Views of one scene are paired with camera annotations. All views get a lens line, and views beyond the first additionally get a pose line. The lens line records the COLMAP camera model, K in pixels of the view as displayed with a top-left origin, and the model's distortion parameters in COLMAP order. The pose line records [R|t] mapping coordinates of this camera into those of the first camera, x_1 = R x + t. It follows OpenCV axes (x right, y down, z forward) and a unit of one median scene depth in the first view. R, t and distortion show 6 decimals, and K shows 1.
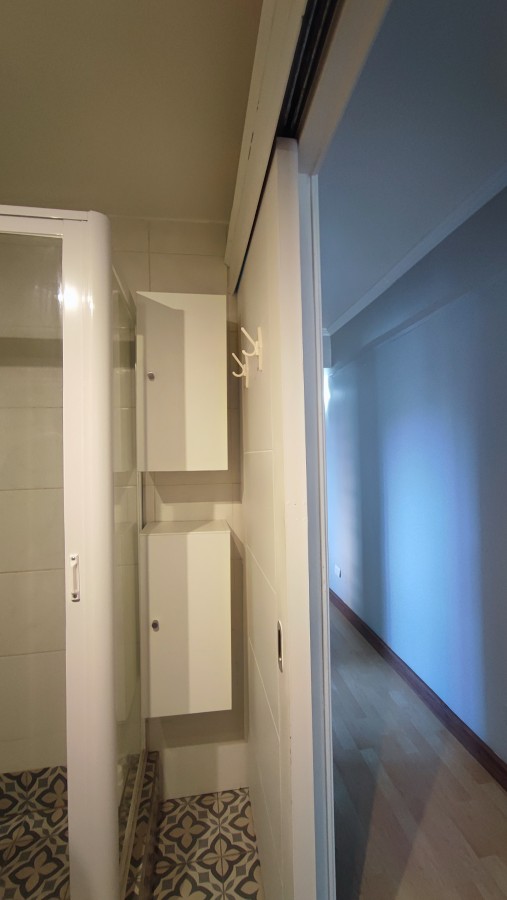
lens RADIAL K [[382.5, 0, 253.5], [0, 382.5, 450.0], [0, 0, 1]] dist [-0.000183, 0.000189]
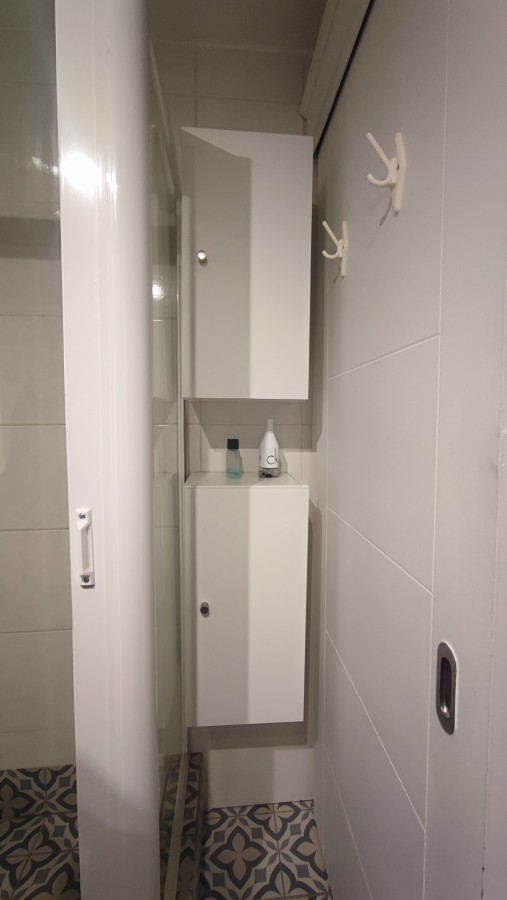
lens RADIAL K [[372.4, 0, 253.5], [0, 372.4, 450.0], [0, 0, 1]] dist [-0.000750, -0.000279]
pose [[0.997538, 0.027488, -0.064521, -0.114945], [-0.021889, 0.996060, 0.085935, 0.083398], [0.066629, -0.084311, 0.994209, 0.296343]]
